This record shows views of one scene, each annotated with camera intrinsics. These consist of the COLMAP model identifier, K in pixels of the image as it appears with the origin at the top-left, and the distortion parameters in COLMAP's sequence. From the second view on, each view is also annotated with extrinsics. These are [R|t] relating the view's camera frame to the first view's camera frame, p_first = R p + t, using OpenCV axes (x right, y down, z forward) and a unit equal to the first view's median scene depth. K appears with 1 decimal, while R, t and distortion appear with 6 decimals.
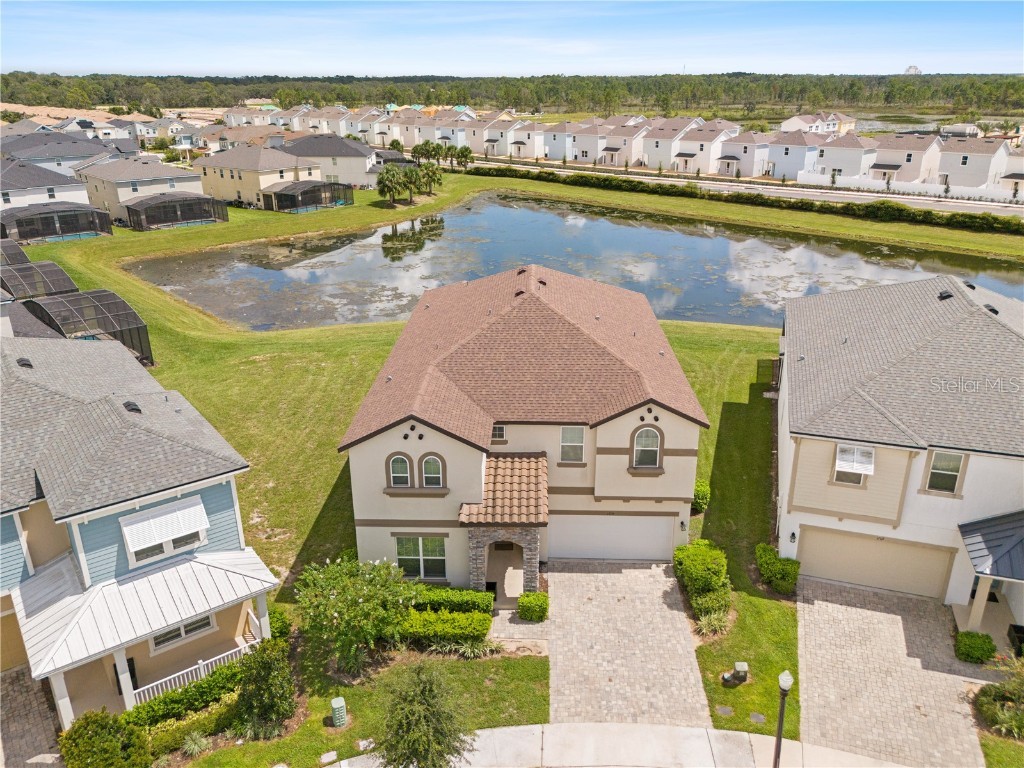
lens RADIAL K [[774.7, 0, 519.7], [0, 774.7, 386.1], [0, 0, 1]] dist [0.048756, -0.052483]
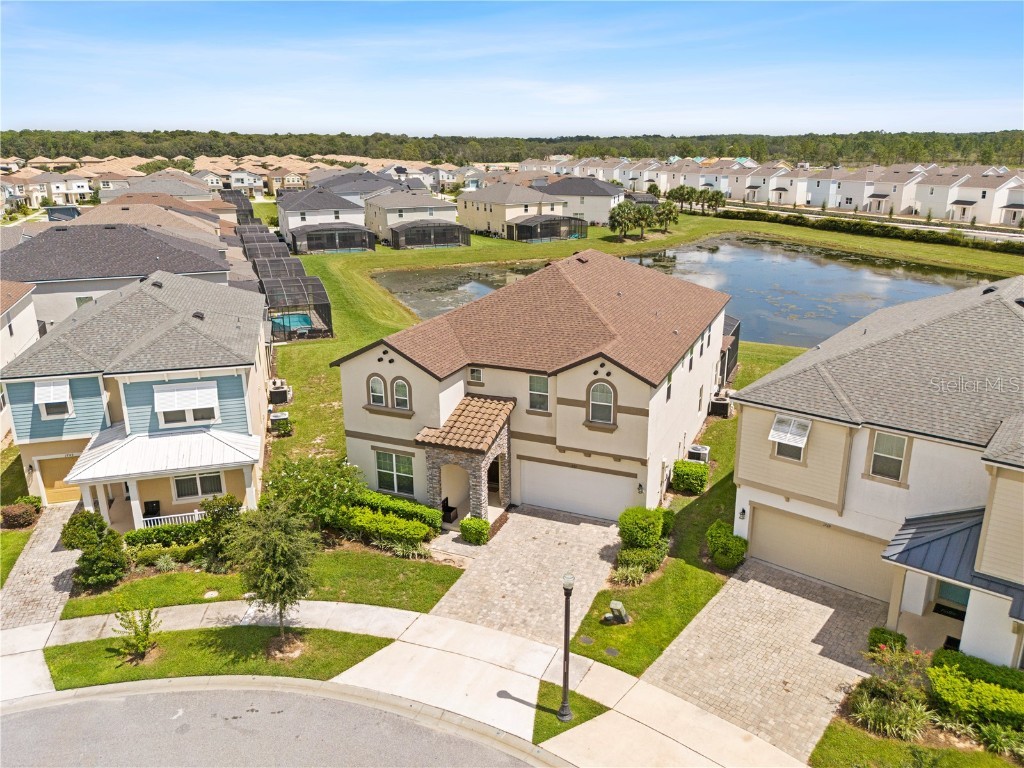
lens RADIAL K [[774.7, 0, 522.8], [0, 774.7, 383.7], [0, 0, 1]] dist [0.048756, -0.052483]
pose [[0.929723, 0.105118, -0.352938, 0.426654], [-0.130711, 0.990189, -0.049407, 0.118361], [0.344282, 0.092068, 0.934341, -0.017033]]
